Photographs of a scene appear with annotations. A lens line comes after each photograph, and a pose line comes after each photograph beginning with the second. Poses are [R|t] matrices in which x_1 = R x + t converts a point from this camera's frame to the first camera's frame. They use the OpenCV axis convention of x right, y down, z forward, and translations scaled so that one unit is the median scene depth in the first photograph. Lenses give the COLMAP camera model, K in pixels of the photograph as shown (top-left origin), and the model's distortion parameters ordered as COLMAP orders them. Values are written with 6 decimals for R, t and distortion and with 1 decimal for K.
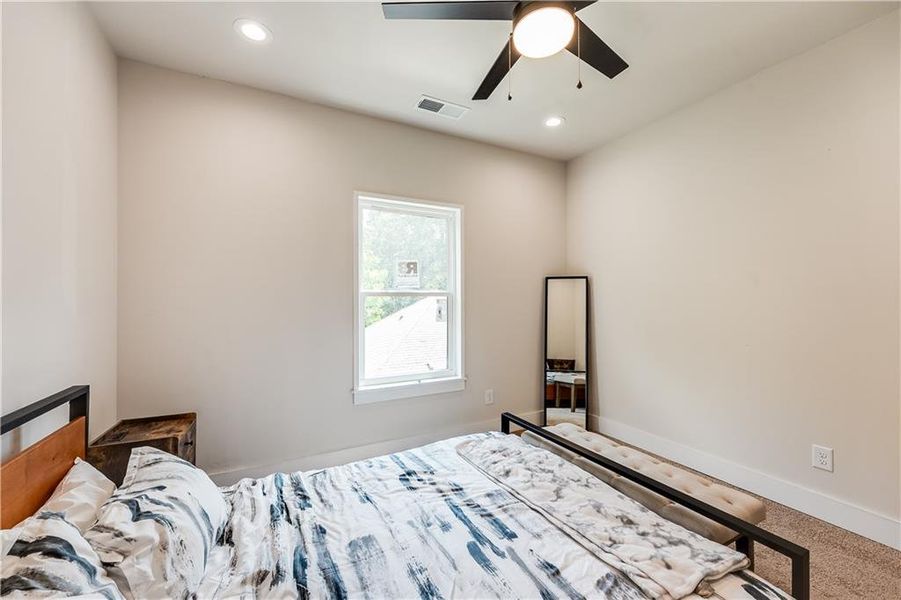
lens RADIAL K [[363.0, 0, 450.4], [0, 363.0, 302.2], [0, 0, 1]] dist [0.000568, -0.000028]
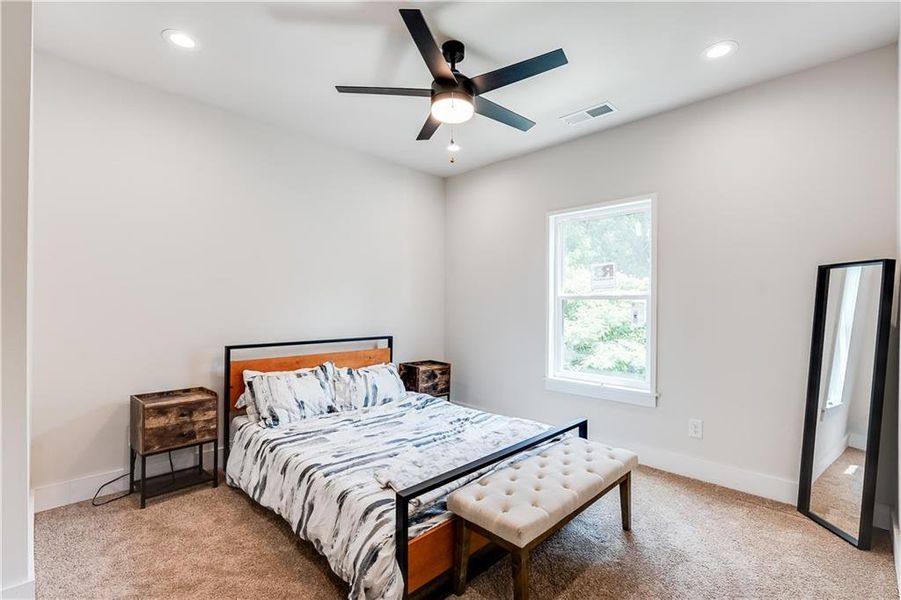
lens RADIAL K [[413.9, 0, 452.3], [0, 413.9, 300.8], [0, 0, 1]] dist [-0.001639, -0.000431]
pose [[0.304406, -0.000905, -0.952542, 1.503915], [-0.012842, 0.999905, -0.005054, -0.001778], [0.952456, 0.013771, 0.304366, 0.433849]]
